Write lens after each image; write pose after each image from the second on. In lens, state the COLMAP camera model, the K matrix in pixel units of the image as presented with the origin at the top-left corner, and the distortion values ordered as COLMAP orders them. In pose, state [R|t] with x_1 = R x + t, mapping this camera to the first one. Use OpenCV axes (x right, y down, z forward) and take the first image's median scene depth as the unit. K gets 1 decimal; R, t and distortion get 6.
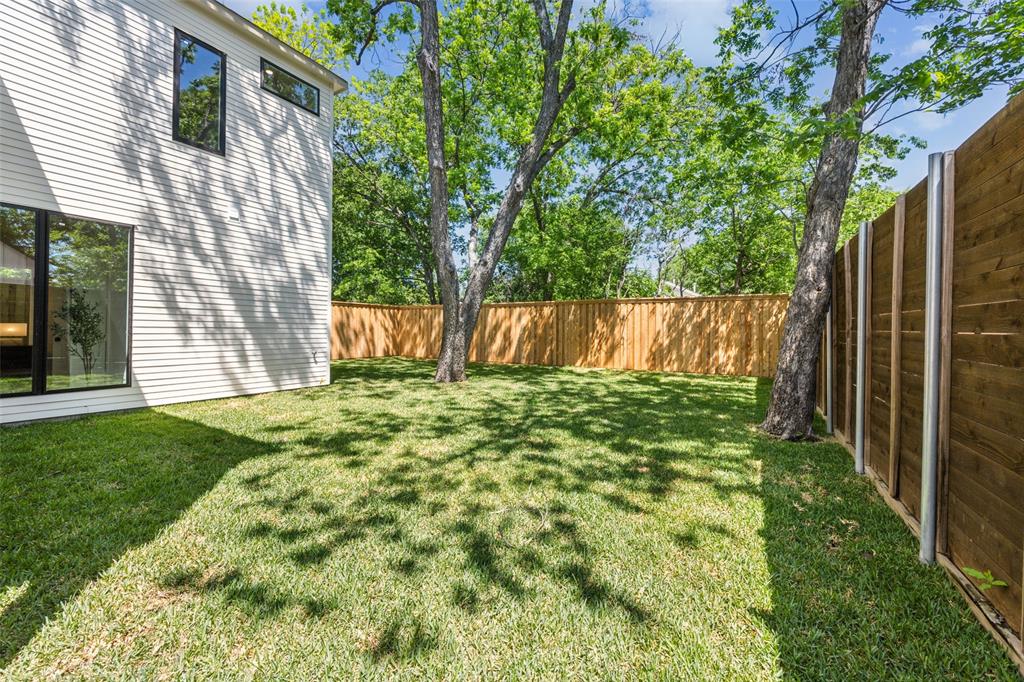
lens RADIAL K [[402.1, 0, 513.9], [0, 402.1, 335.6], [0, 0, 1]] dist [-0.003858, -0.000266]
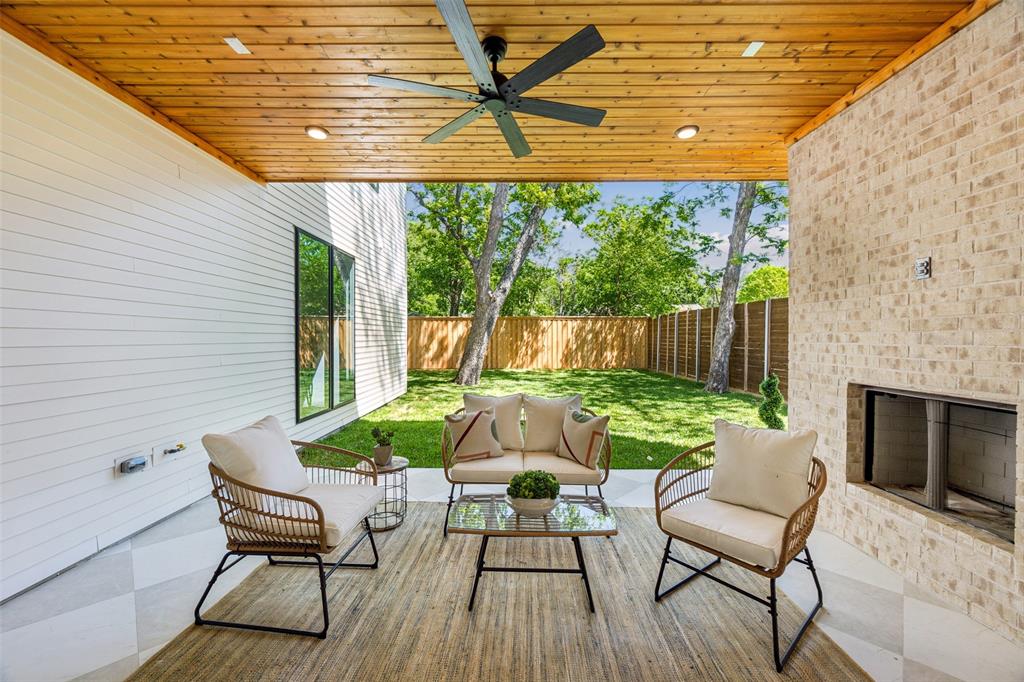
lens RADIAL K [[402.1, 0, 505.1], [0, 402.1, 342.6], [0, 0, 1]] dist [-0.003858, -0.000266]
pose [[0.845430, -0.019119, 0.533744, -0.593800], [0.015037, 0.999815, 0.011995, -0.022056], [-0.533874, -0.002115, 0.845561, -0.080196]]
